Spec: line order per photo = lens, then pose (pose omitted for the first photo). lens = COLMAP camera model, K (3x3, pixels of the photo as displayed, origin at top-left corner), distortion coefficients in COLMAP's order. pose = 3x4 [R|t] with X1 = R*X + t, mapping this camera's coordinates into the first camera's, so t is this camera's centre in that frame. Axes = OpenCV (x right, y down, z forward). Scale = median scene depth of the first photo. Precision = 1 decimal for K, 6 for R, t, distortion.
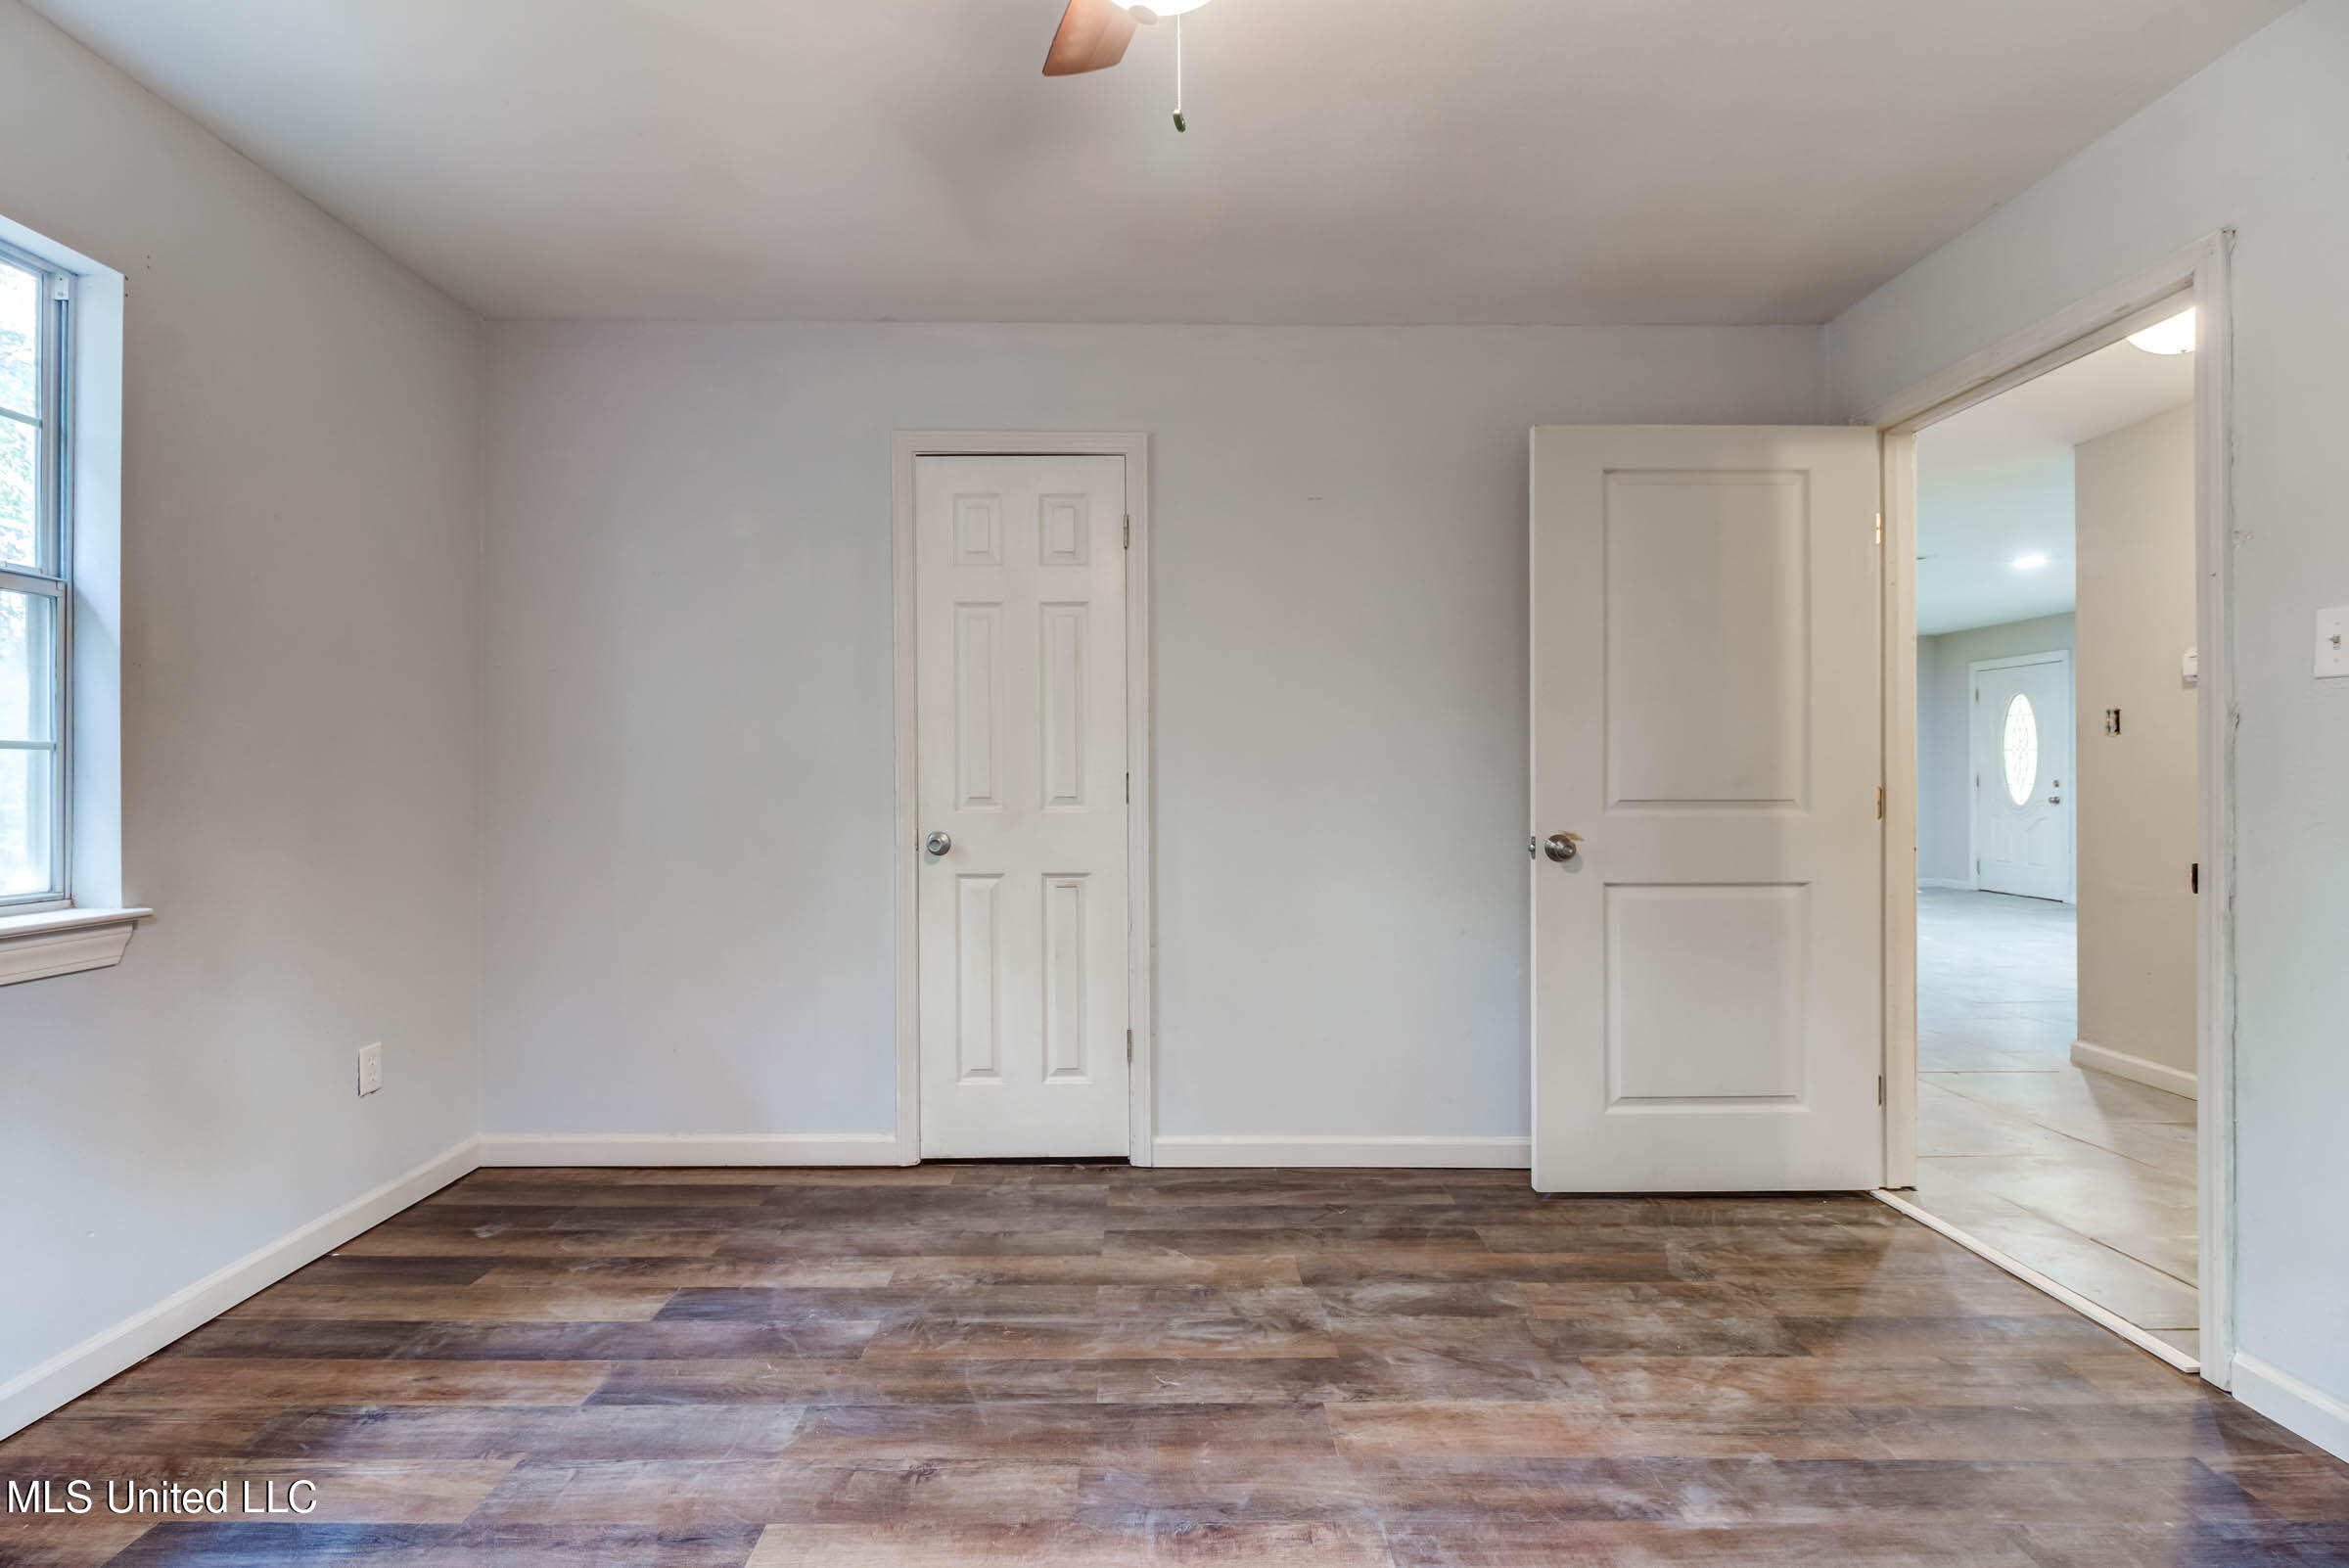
lens RADIAL K [[1043.2, 0, 1187.4], [0, 1043.2, 782.3], [0, 0, 1]] dist [-0.016889, -0.000646]
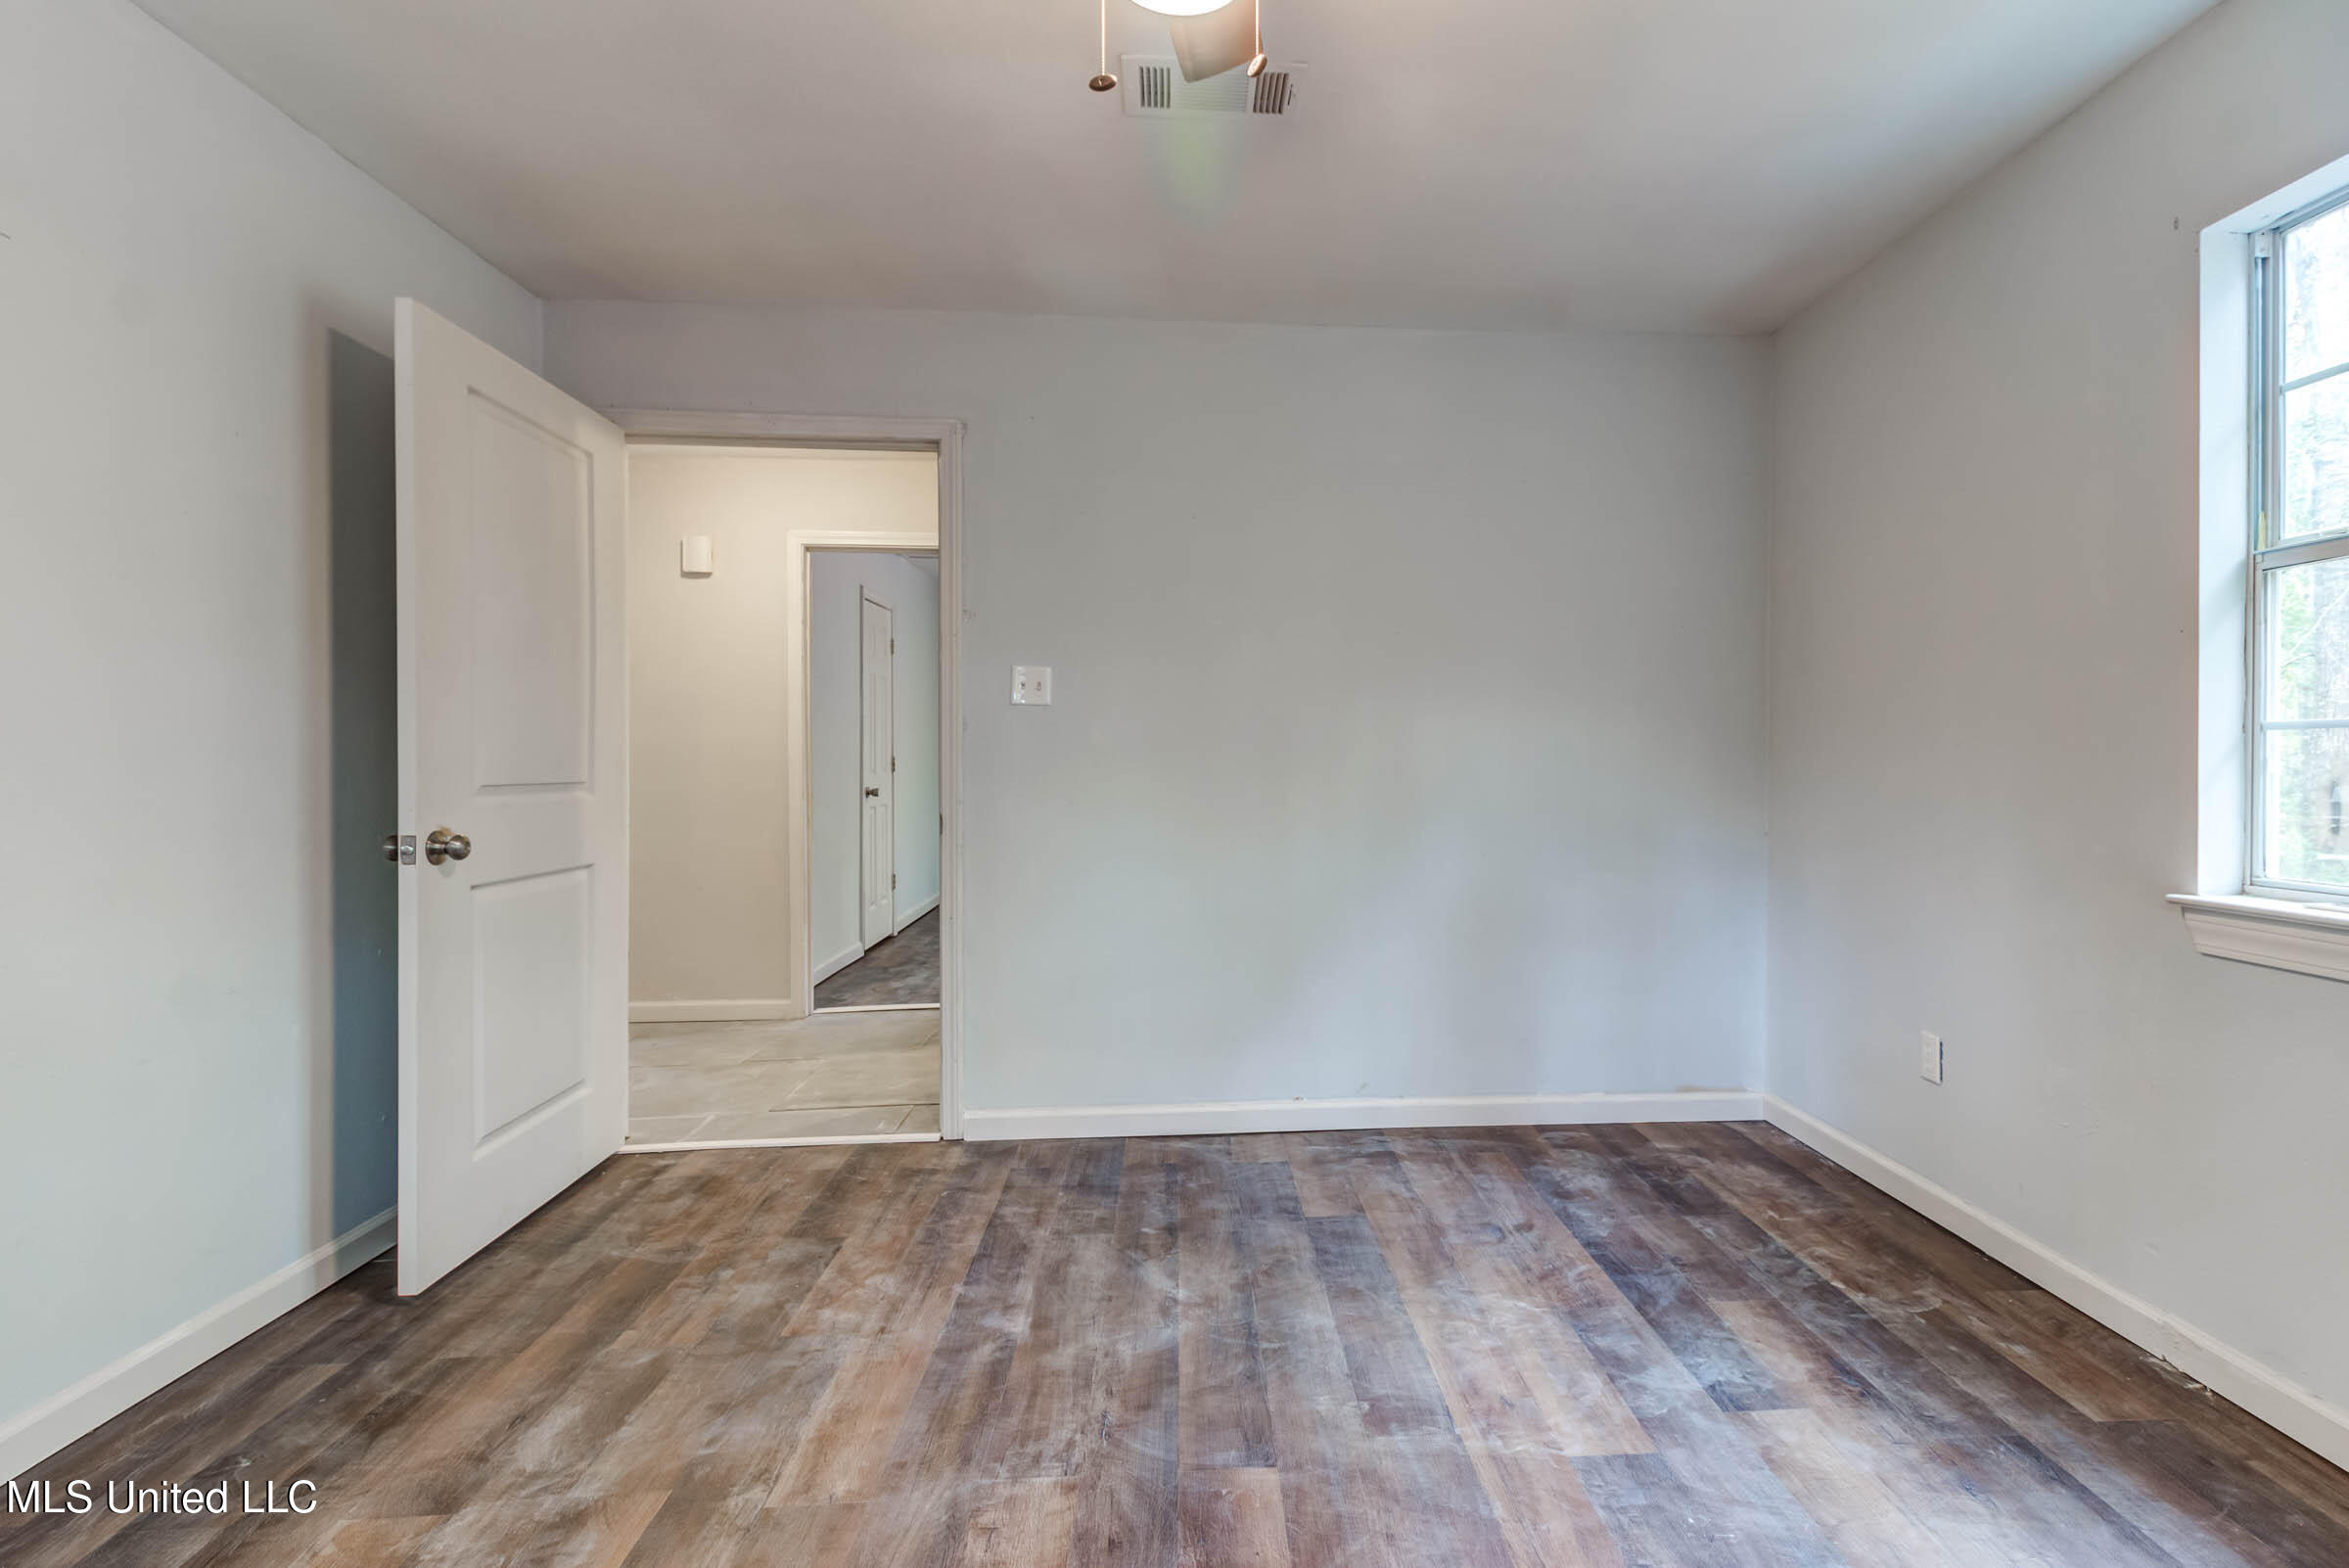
lens RADIAL K [[1085.6, 0, 1210.6], [0, 1085.6, 771.9], [0, 0, 1]] dist [0.014238, -0.010618]
pose [[-0.017097, -0.004353, 0.999844, -0.602146], [0.000707, 0.999990, 0.004366, 0.003803], [-0.999854, 0.000781, -0.017094, 0.528934]]
